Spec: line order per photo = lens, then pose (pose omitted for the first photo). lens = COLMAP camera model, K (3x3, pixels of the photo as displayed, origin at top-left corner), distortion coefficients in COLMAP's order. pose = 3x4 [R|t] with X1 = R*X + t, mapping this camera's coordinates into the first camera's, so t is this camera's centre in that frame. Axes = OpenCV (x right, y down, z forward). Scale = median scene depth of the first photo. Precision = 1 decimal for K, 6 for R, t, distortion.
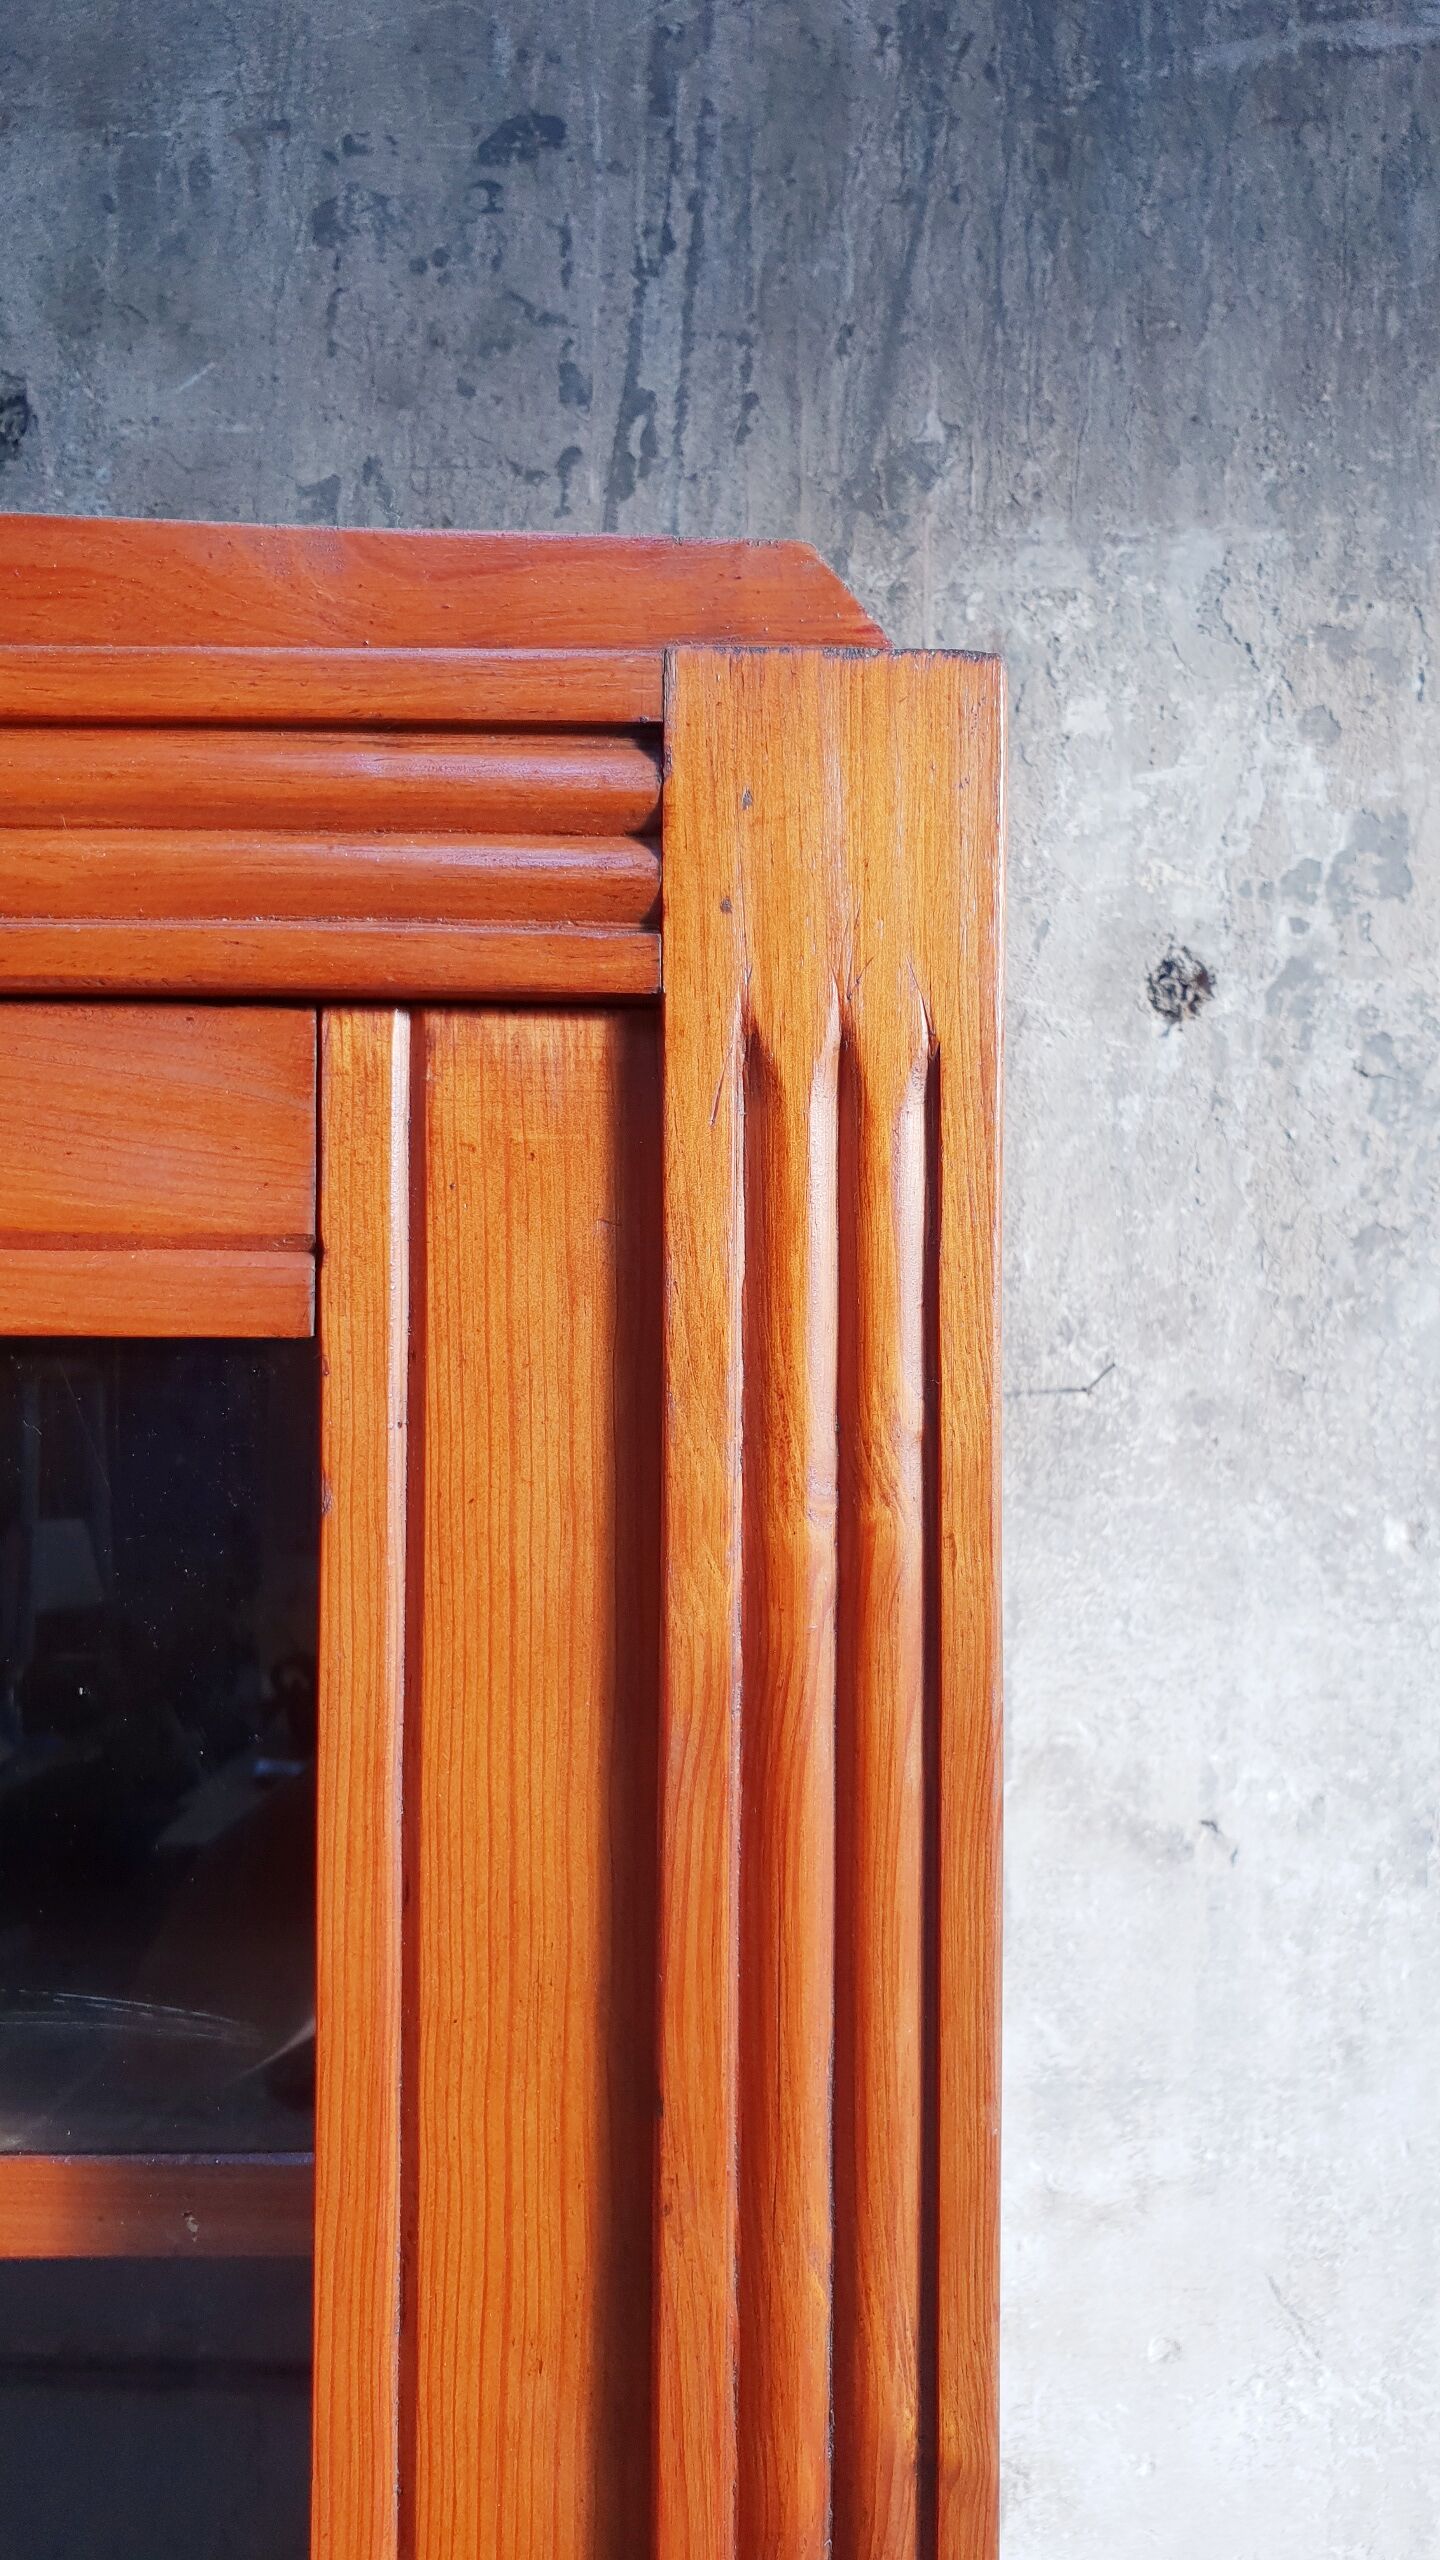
lens RADIAL K [[2042.6, 0, 763.0], [0, 2042.6, 1286.3], [0, 0, 1]] dist [-0.039666, 0.073134]
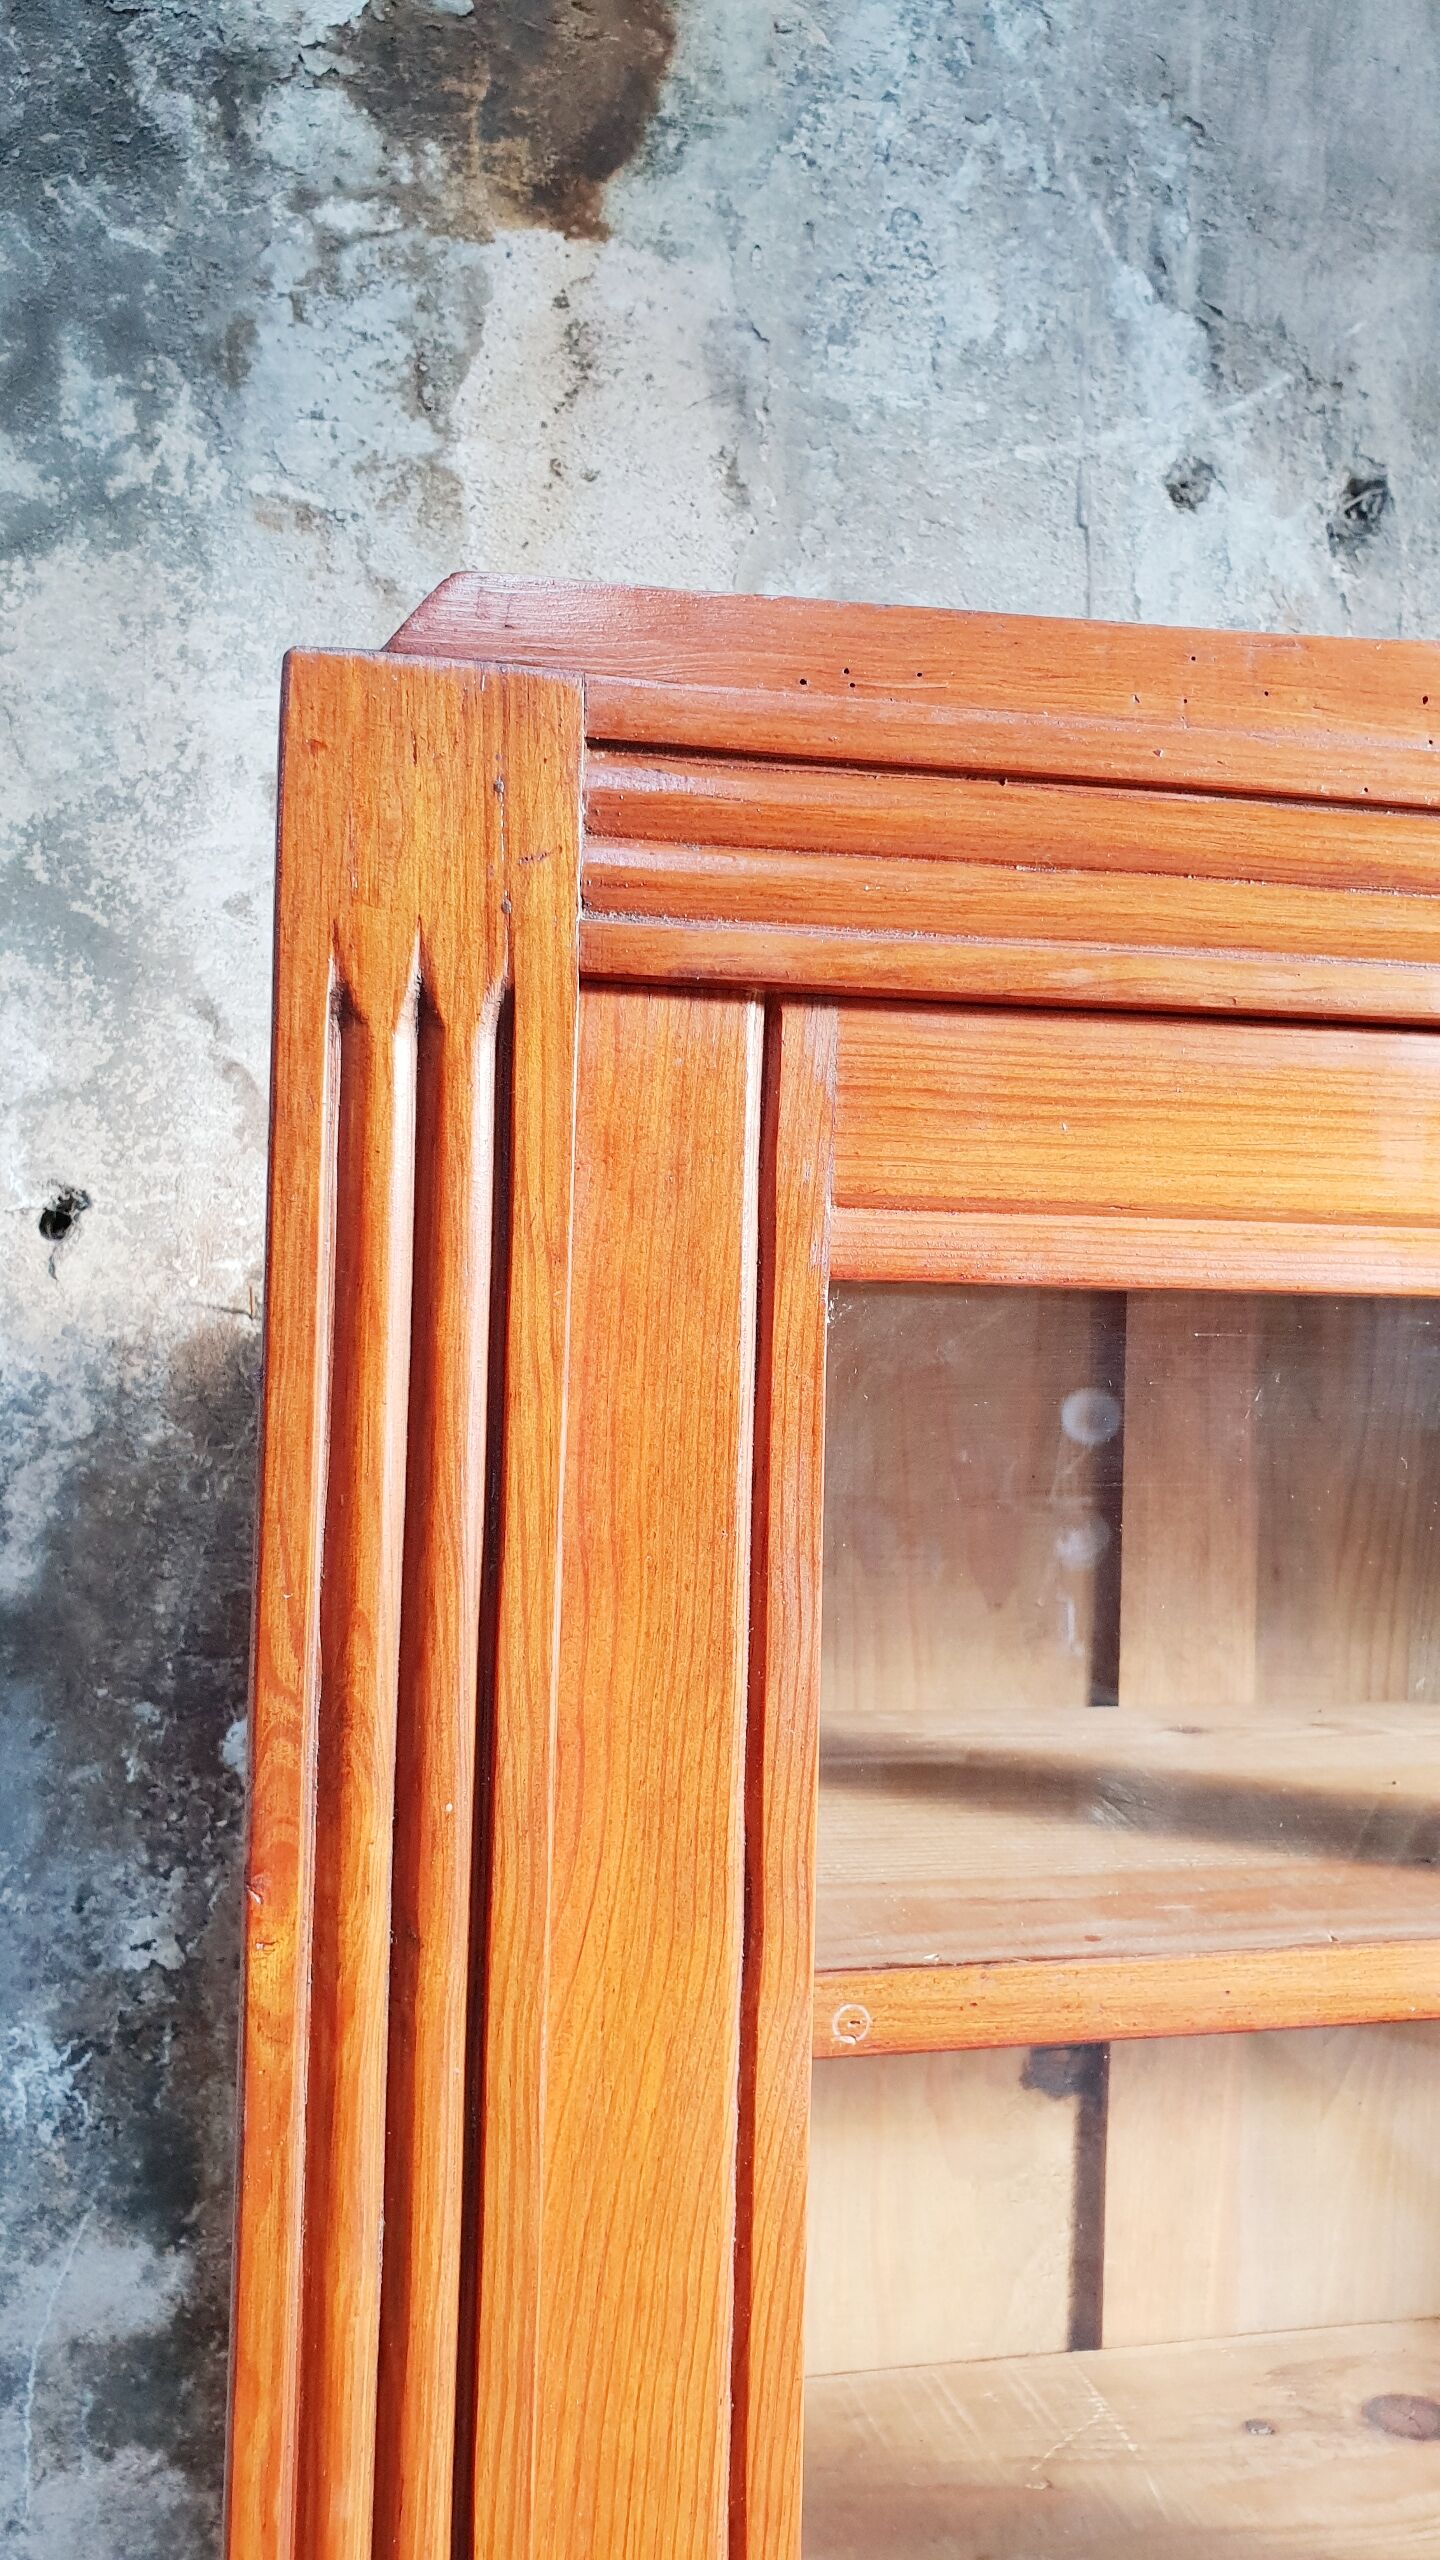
lens RADIAL K [[2042.6, 0, 763.0], [0, 2042.6, 1286.3], [0, 0, 1]] dist [-0.039666, 0.073134]
pose [[0.981809, 0.012433, 0.189463, -0.916748], [-0.017192, 0.999576, 0.023496, -0.000357], [-0.189091, -0.026326, 0.981607, -0.080568]]
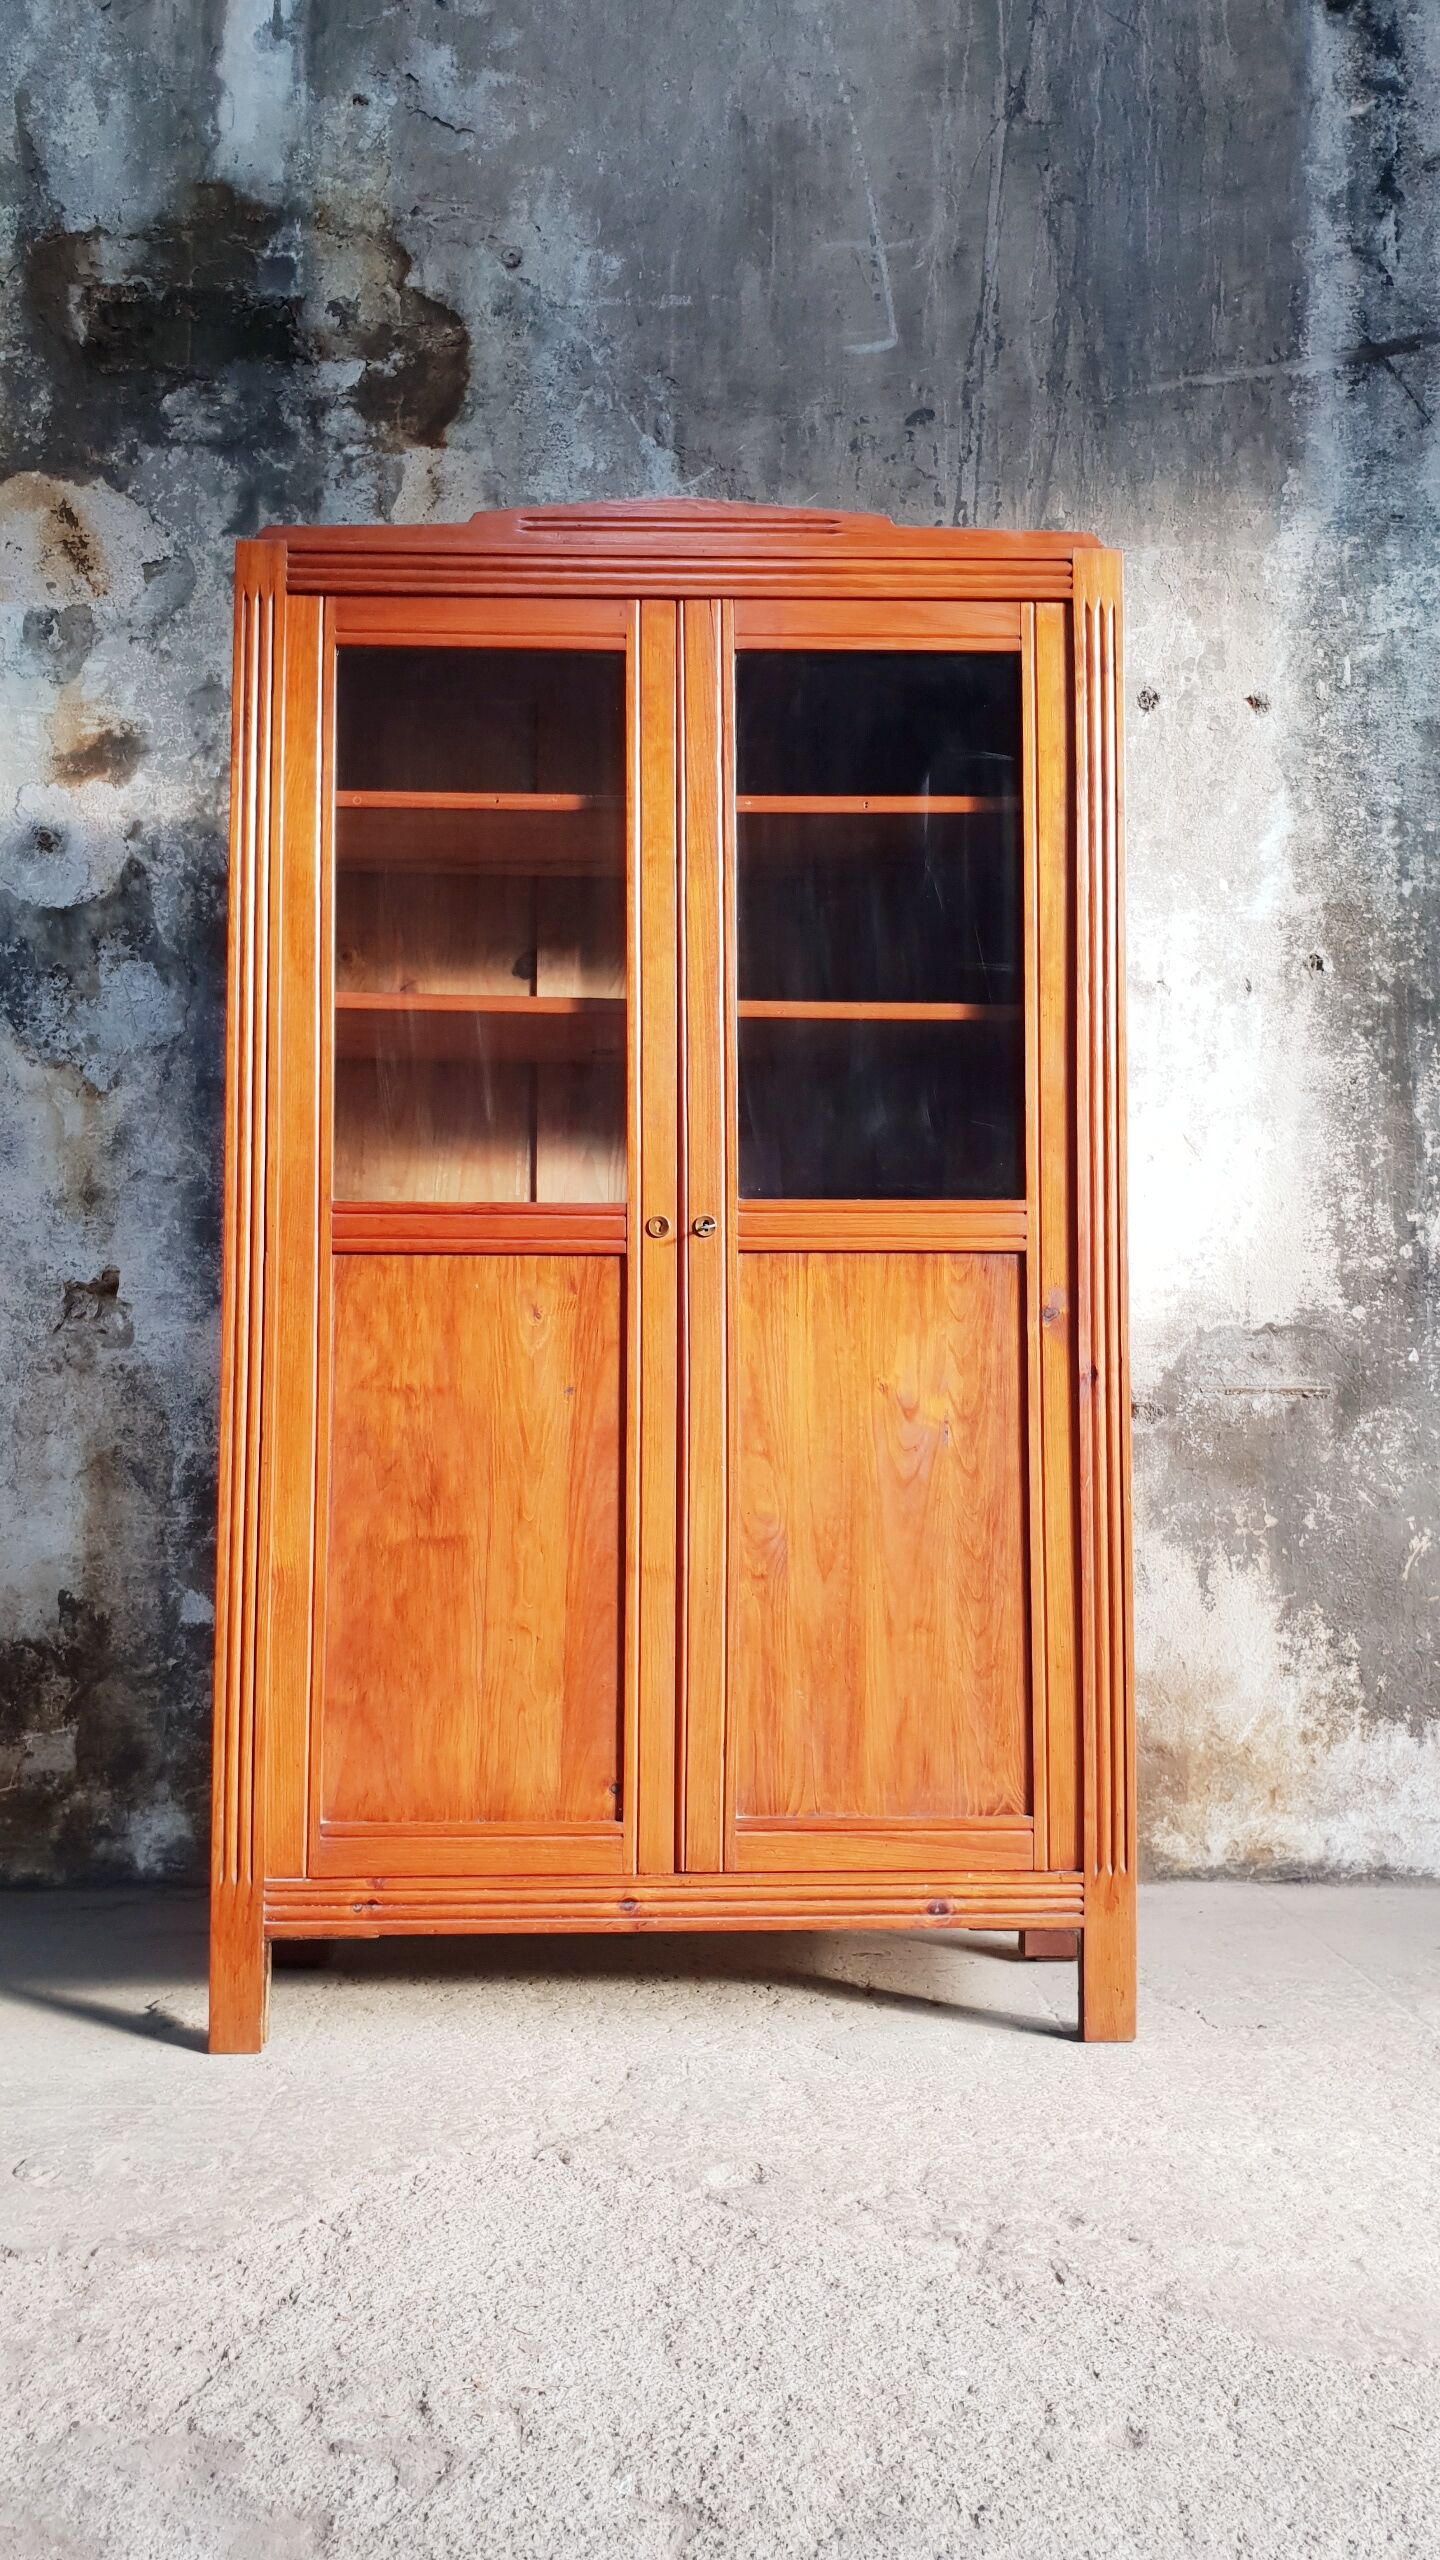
lens RADIAL K [[2013.1, 0, 753.5], [0, 2013.1, 1283.9], [0, 0, 1]] dist [-0.038277, 0.077172]
pose [[0.999910, -0.009995, 0.008956, -0.399483], [0.010258, 0.999502, -0.029833, 0.776446], [-0.008653, 0.029922, 0.999515, -1.866206]]
